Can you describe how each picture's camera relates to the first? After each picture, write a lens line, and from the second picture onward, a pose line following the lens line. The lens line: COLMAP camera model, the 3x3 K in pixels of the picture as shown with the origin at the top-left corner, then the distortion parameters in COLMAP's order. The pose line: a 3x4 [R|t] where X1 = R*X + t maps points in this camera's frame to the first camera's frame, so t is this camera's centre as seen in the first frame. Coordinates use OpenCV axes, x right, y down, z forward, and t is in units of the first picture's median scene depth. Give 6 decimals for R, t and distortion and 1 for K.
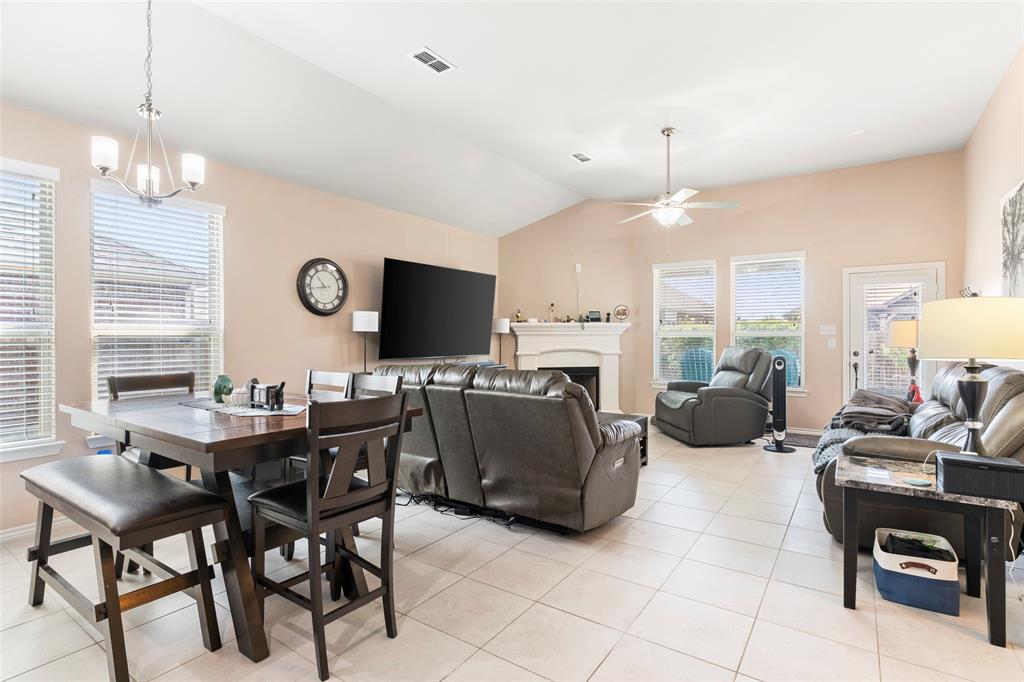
lens RADIAL K [[516.6, 0, 509.5], [0, 516.6, 339.0], [0, 0, 1]] dist [-0.001878, 0.000190]
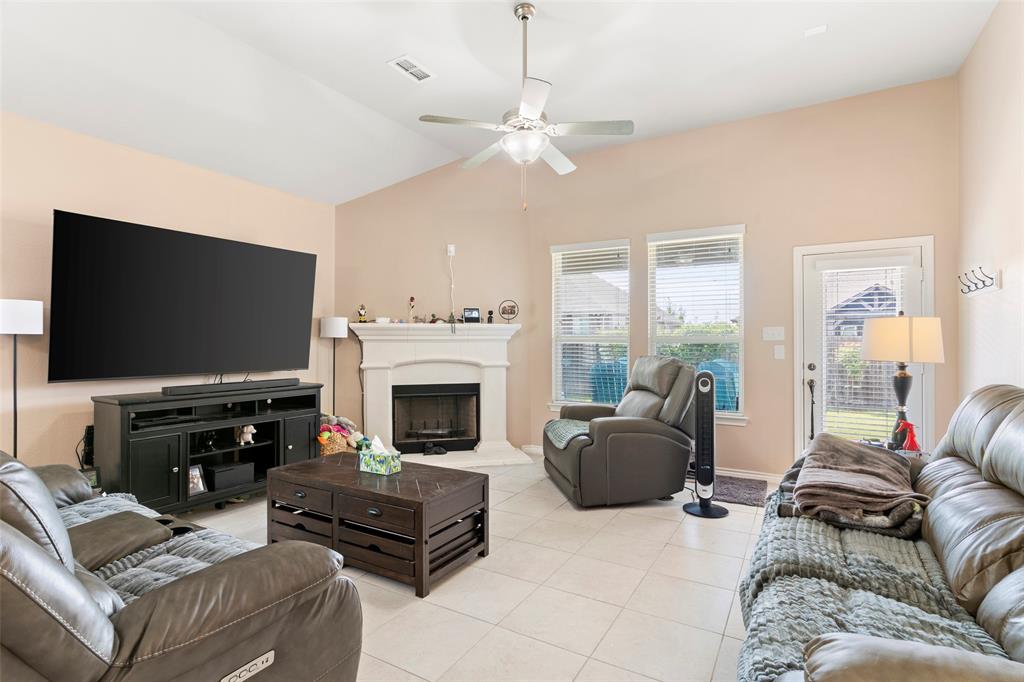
lens RADIAL K [[516.6, 0, 511.0], [0, 516.6, 340.4], [0, 0, 1]] dist [-0.001878, 0.000190]
pose [[0.997013, 0.000968, 0.077229, 0.198192], [-0.000381, 0.999971, -0.007613, -0.002763], [-0.077234, 0.007561, 0.996984, 0.315294]]
